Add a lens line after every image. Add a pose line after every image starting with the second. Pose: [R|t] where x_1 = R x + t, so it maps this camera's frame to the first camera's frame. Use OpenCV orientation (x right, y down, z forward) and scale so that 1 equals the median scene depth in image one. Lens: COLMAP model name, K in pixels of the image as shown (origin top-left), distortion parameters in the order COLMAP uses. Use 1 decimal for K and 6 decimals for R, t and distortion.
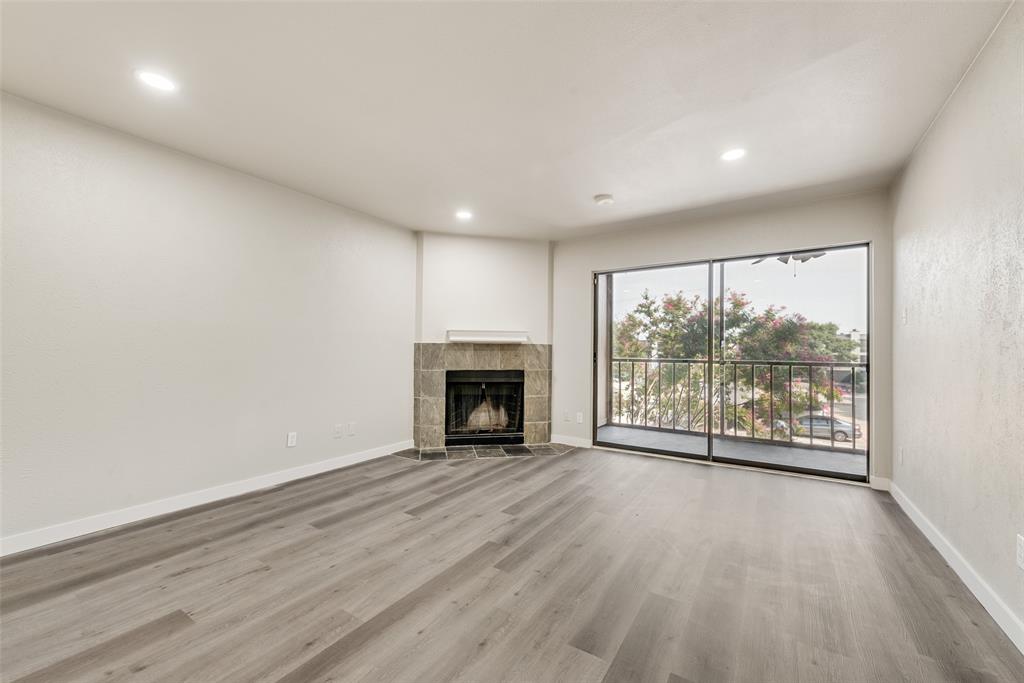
lens RADIAL K [[402.7, 0, 512.2], [0, 402.7, 350.4], [0, 0, 1]] dist [0.008275, -0.000130]
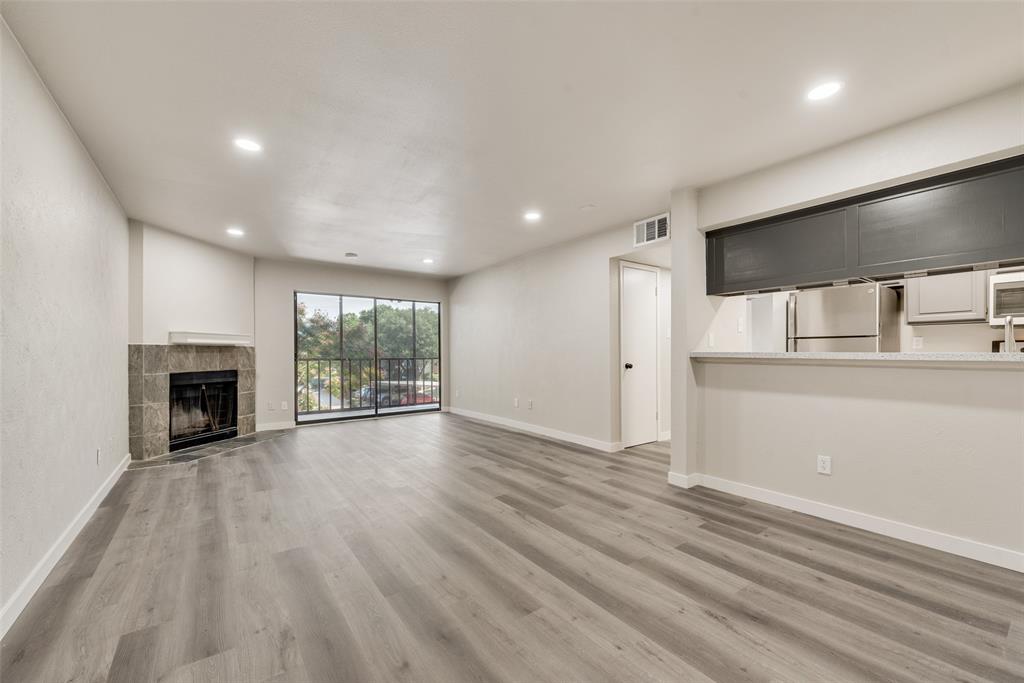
lens RADIAL K [[409.9, 0, 508.8], [0, 409.9, 349.0], [0, 0, 1]] dist [0.001289, 0.000084]
pose [[0.357440, -0.000857, 0.933936, -0.789006], [0.004169, 0.999991, -0.000678, -0.004730], [-0.933927, 0.004136, 0.357441, -0.105463]]
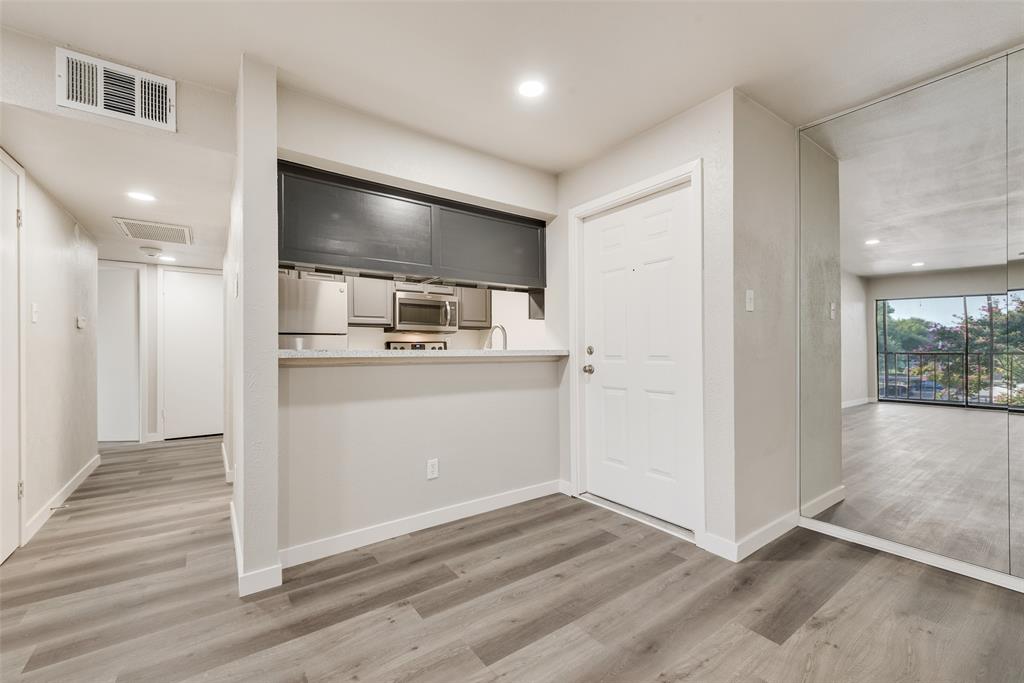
lens RADIAL K [[419.2, 0, 513.1], [0, 419.2, 348.5], [0, 0, 1]] dist [0.003538, 0.000017]
pose [[-0.931446, 0.000912, 0.363879, -0.383673], [0.000283, 0.999998, -0.001782, 0.001060], [-0.363880, -0.001557, -0.931445, 0.171909]]
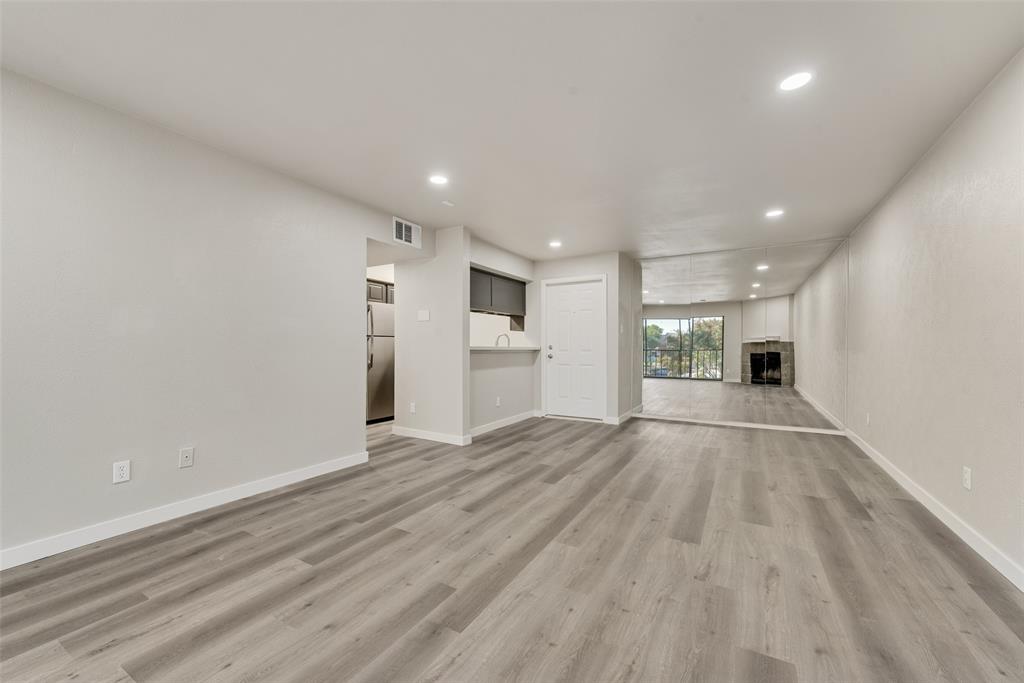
lens RADIAL K [[402.4, 0, 509.0], [0, 402.4, 346.6], [0, 0, 1]] dist [0.000918, -0.000107]
pose [[-0.998857, -0.006475, -0.047361, -0.052771], [-0.006493, 0.999979, 0.000222, 0.001045], [0.047359, 0.000529, -0.998878, 0.856104]]
